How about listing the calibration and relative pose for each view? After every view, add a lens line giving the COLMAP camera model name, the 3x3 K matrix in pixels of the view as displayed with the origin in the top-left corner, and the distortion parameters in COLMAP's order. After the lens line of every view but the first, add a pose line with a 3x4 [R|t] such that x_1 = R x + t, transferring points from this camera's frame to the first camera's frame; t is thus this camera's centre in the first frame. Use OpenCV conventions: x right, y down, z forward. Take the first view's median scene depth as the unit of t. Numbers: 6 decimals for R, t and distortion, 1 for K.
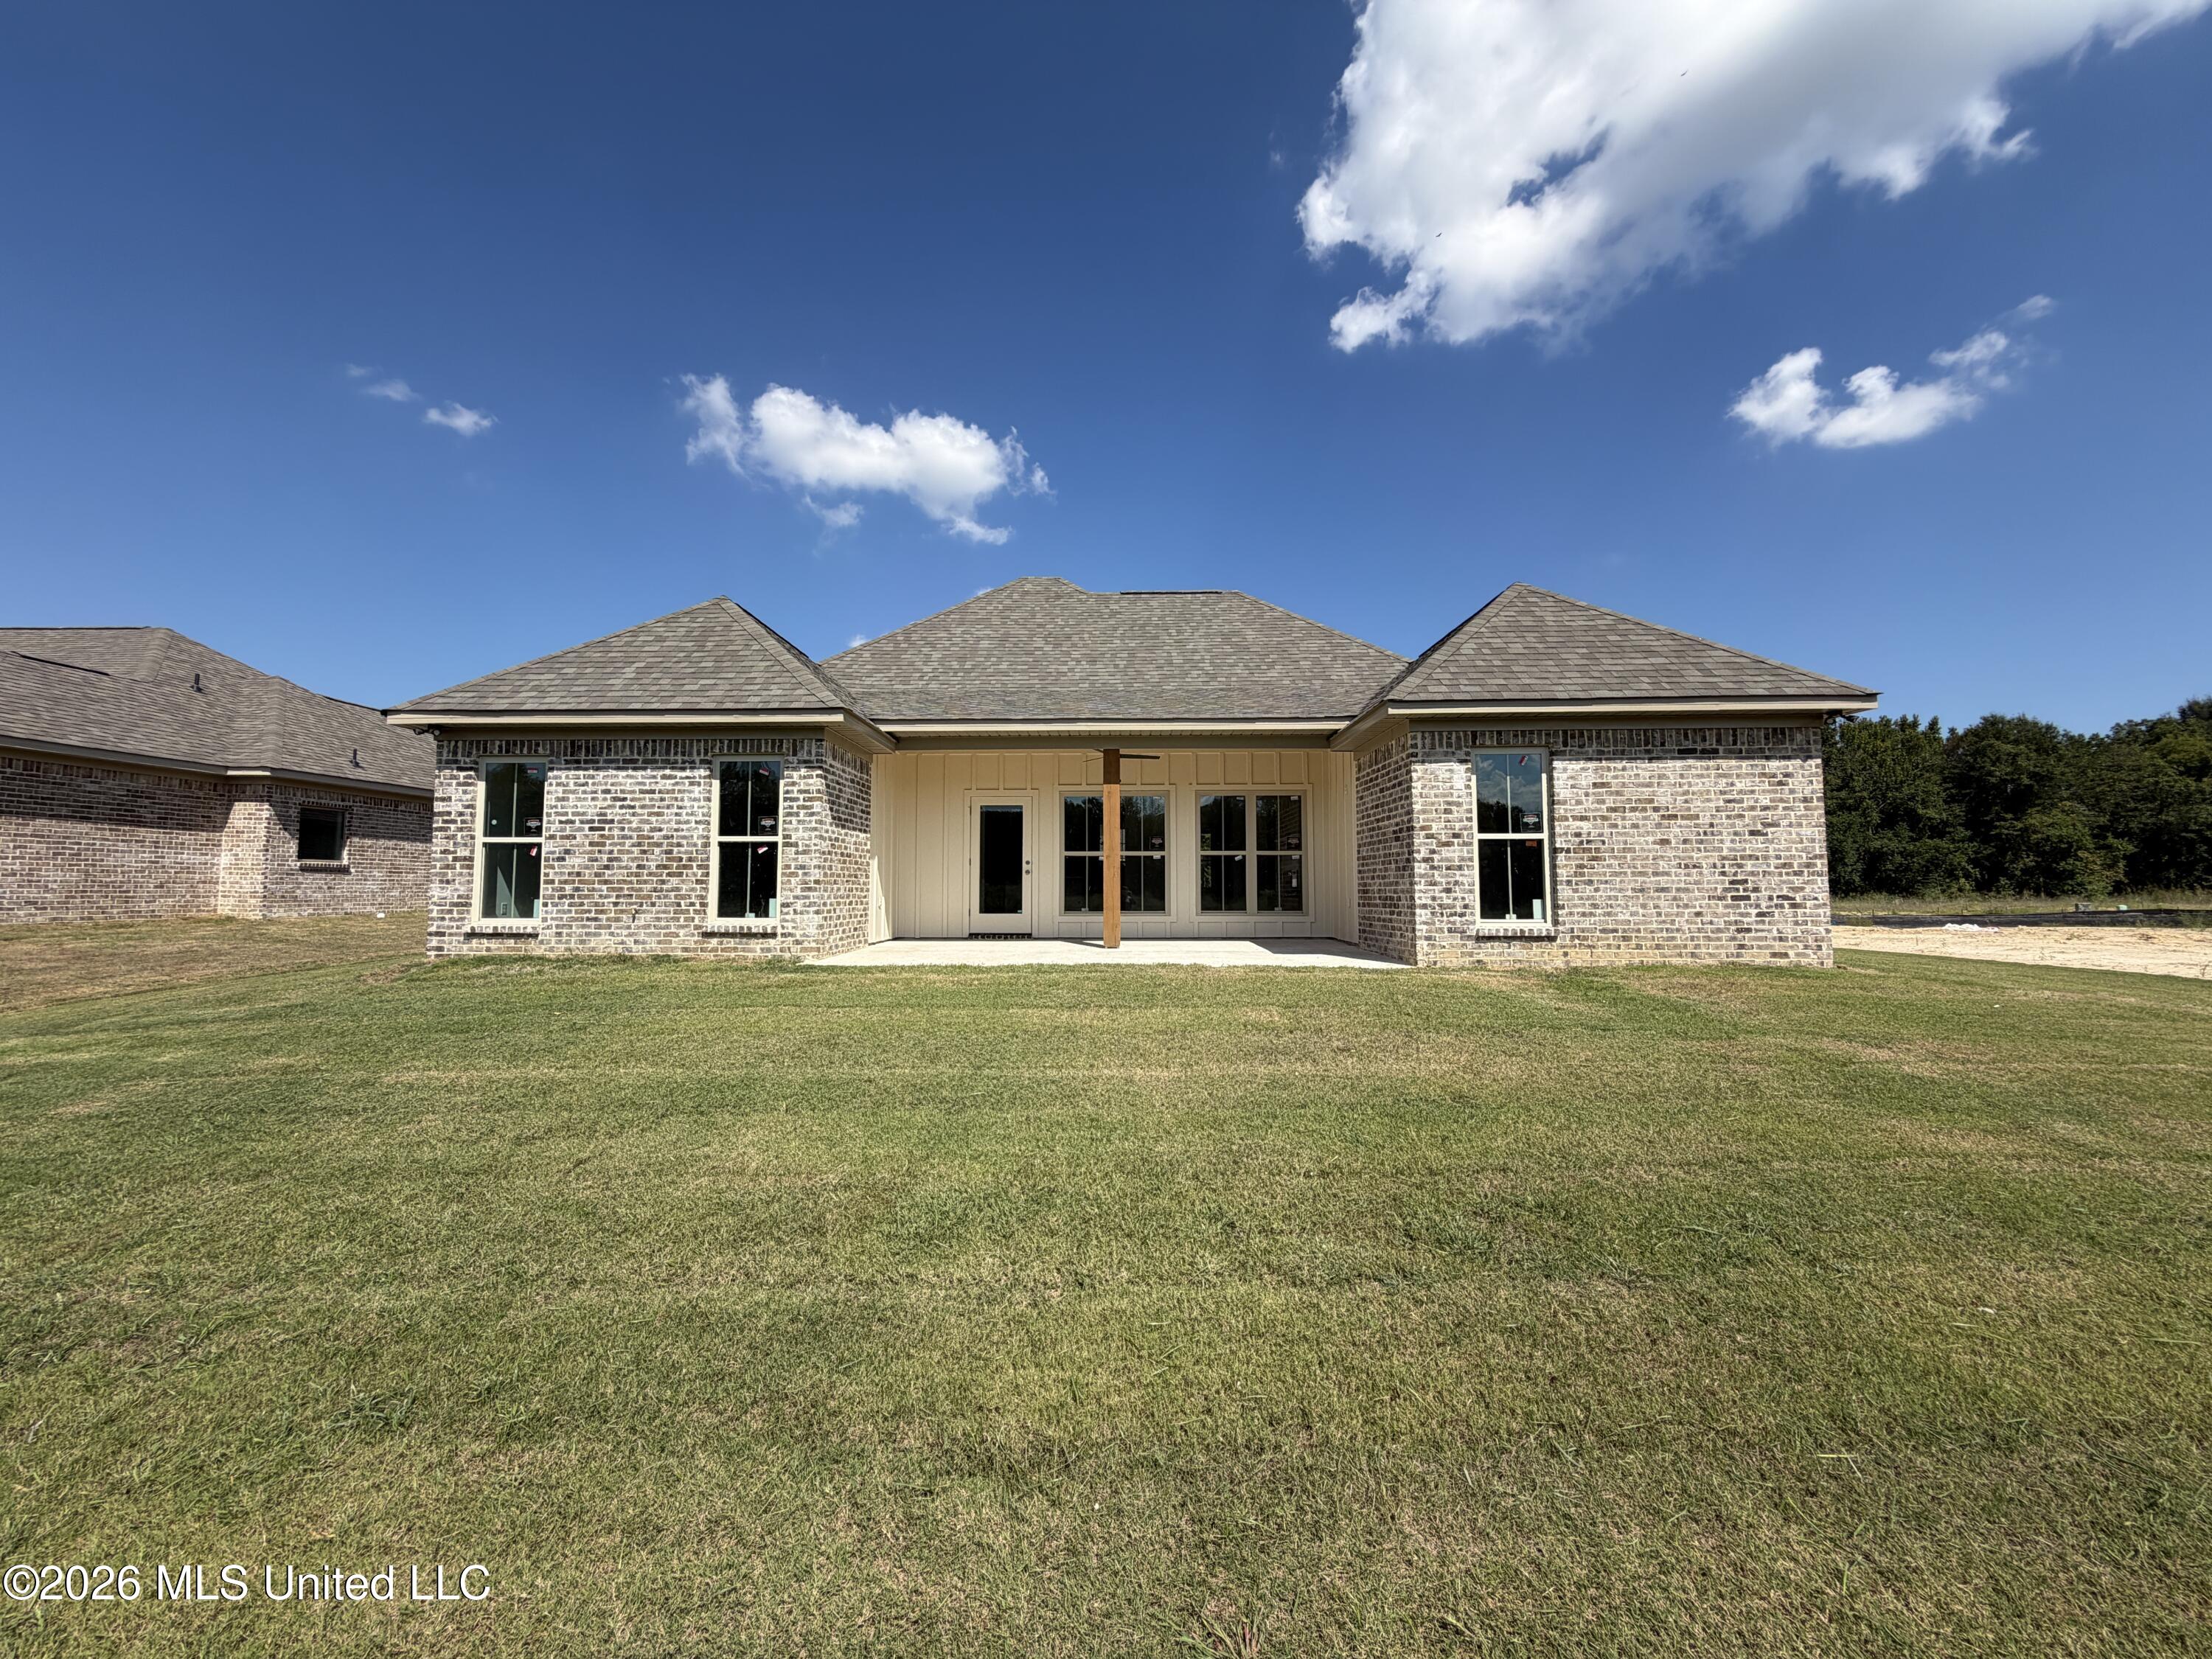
lens RADIAL K [[883.5, 0, 1098.4], [0, 883.5, 829.7], [0, 0, 1]] dist [-0.000582, 0.000143]
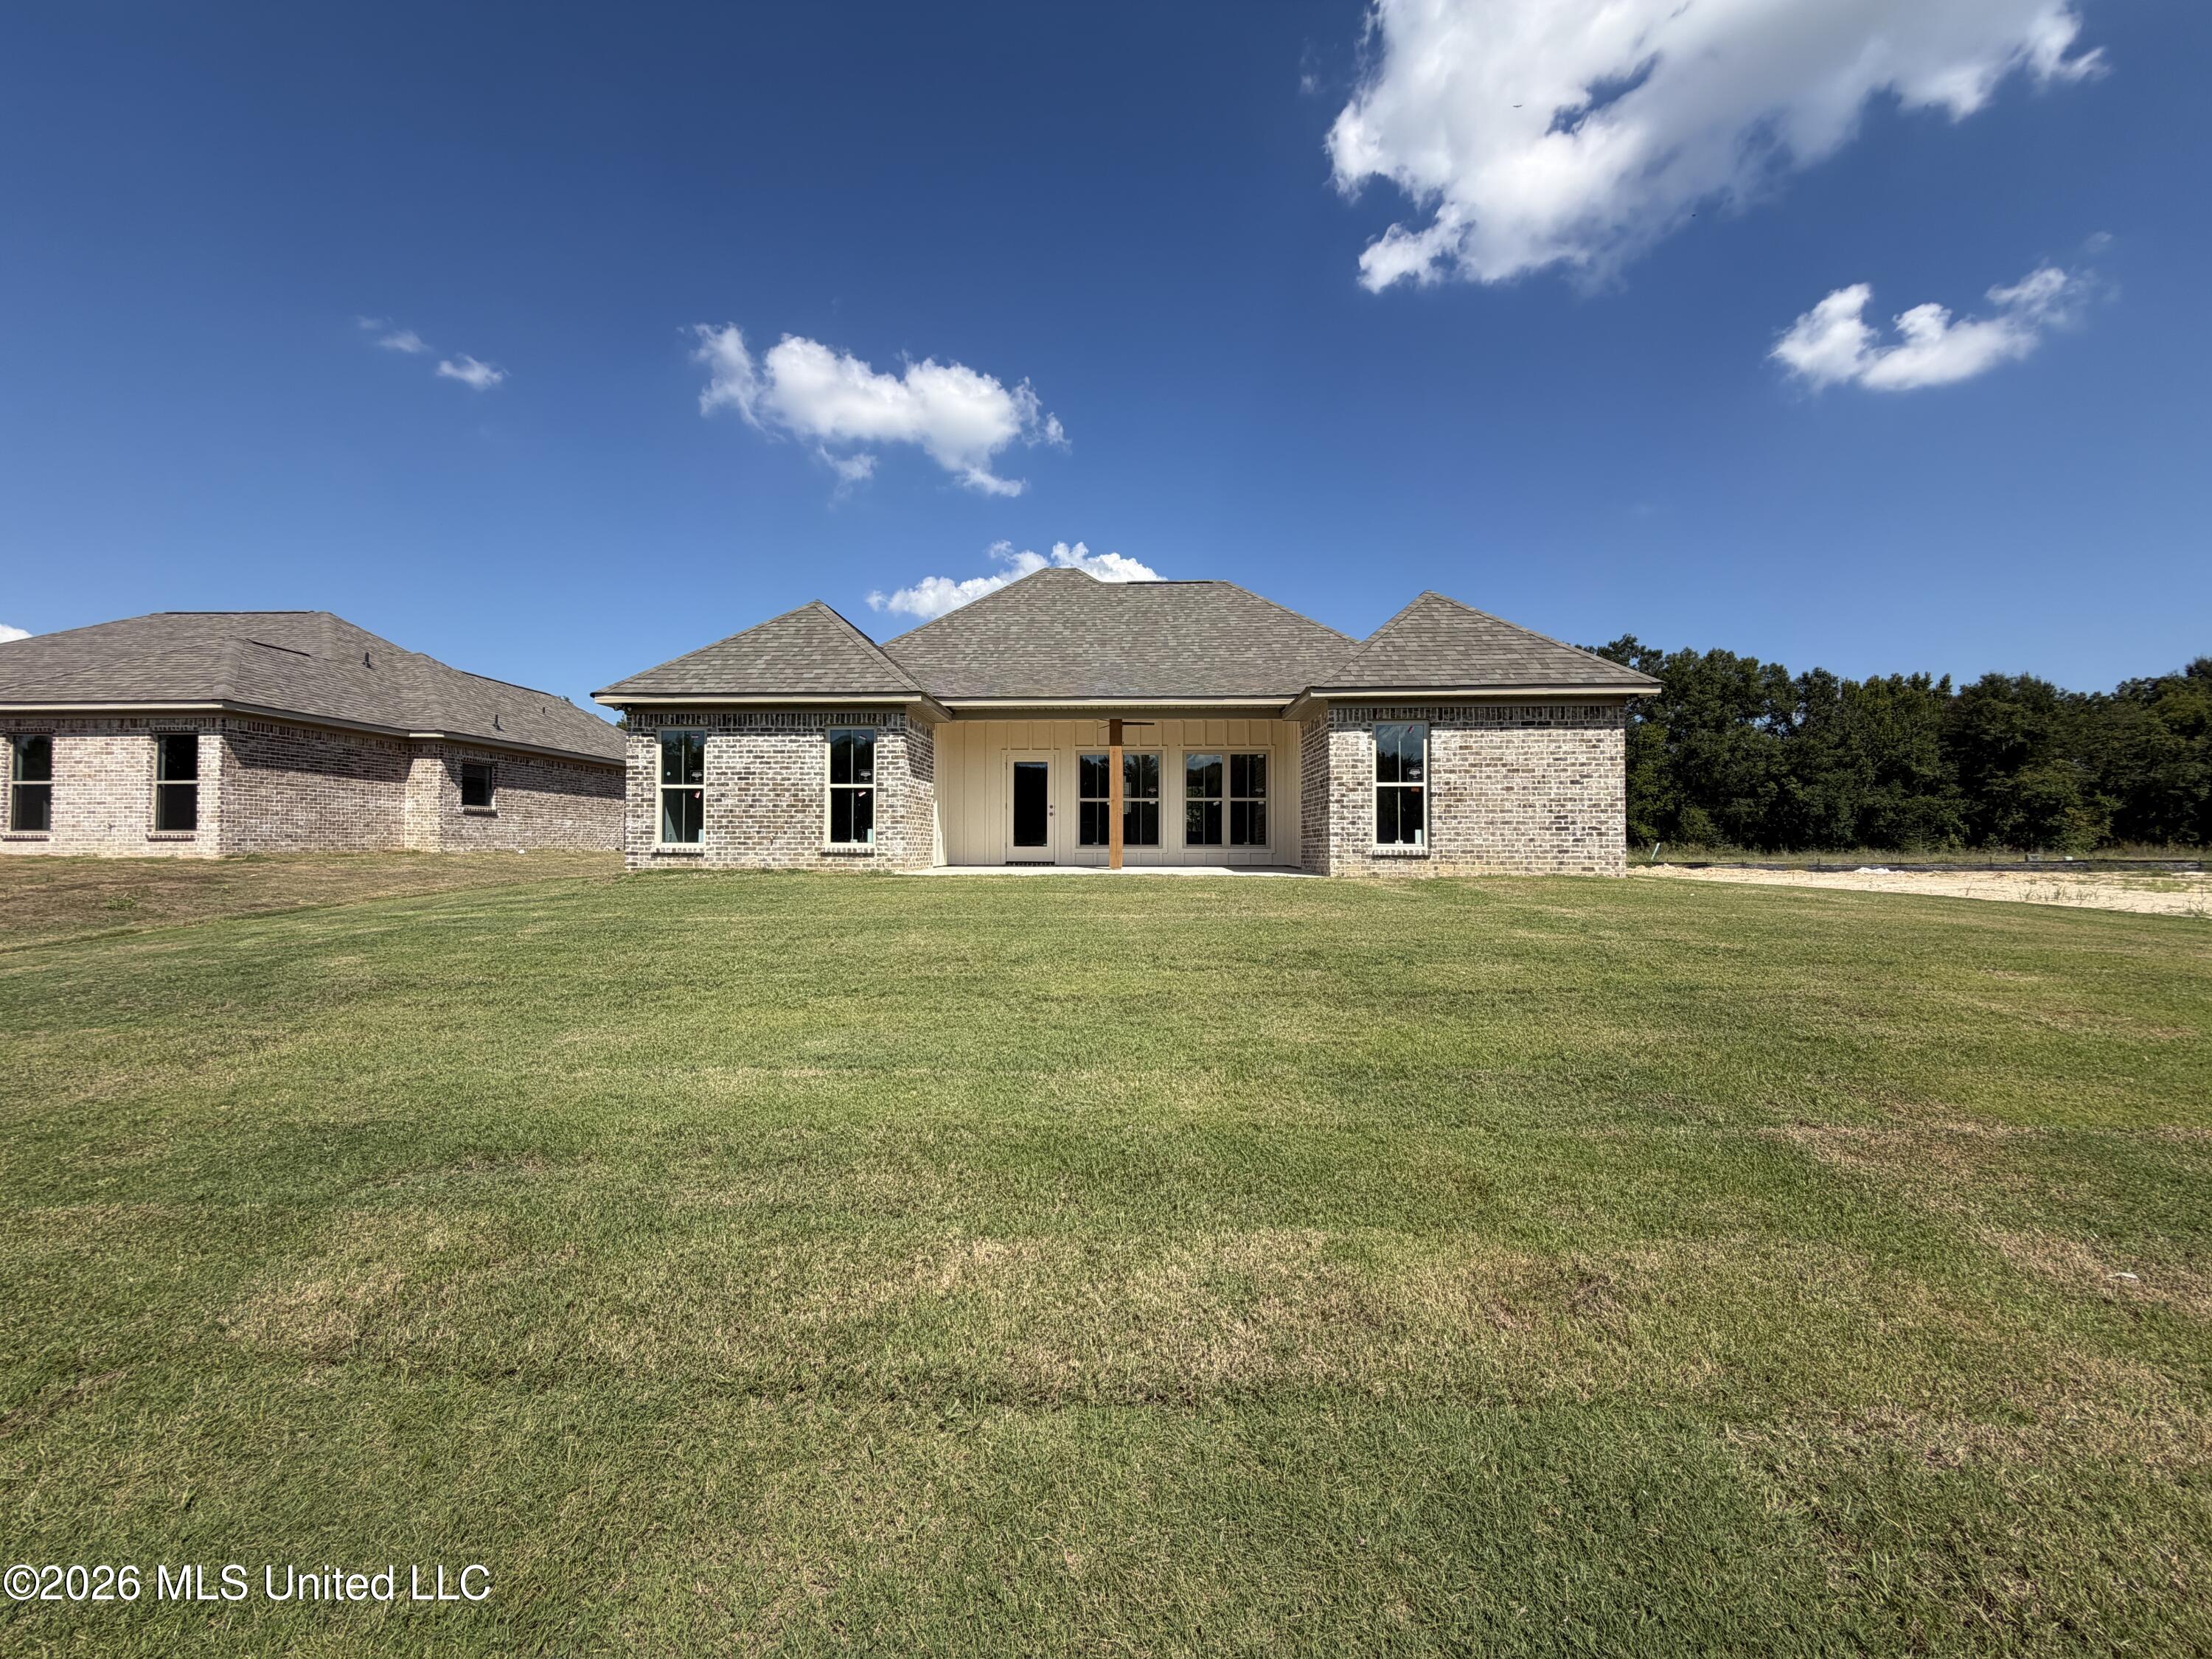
lens RADIAL K [[883.5, 0, 1098.4], [0, 883.5, 829.7], [0, 0, 1]] dist [-0.000582, 0.000143]
pose [[0.999804, 0.002446, -0.019631, 0.013575], [-0.001485, 0.998807, 0.048809, 0.007884], [0.019727, -0.048771, 0.998615, -0.278735]]
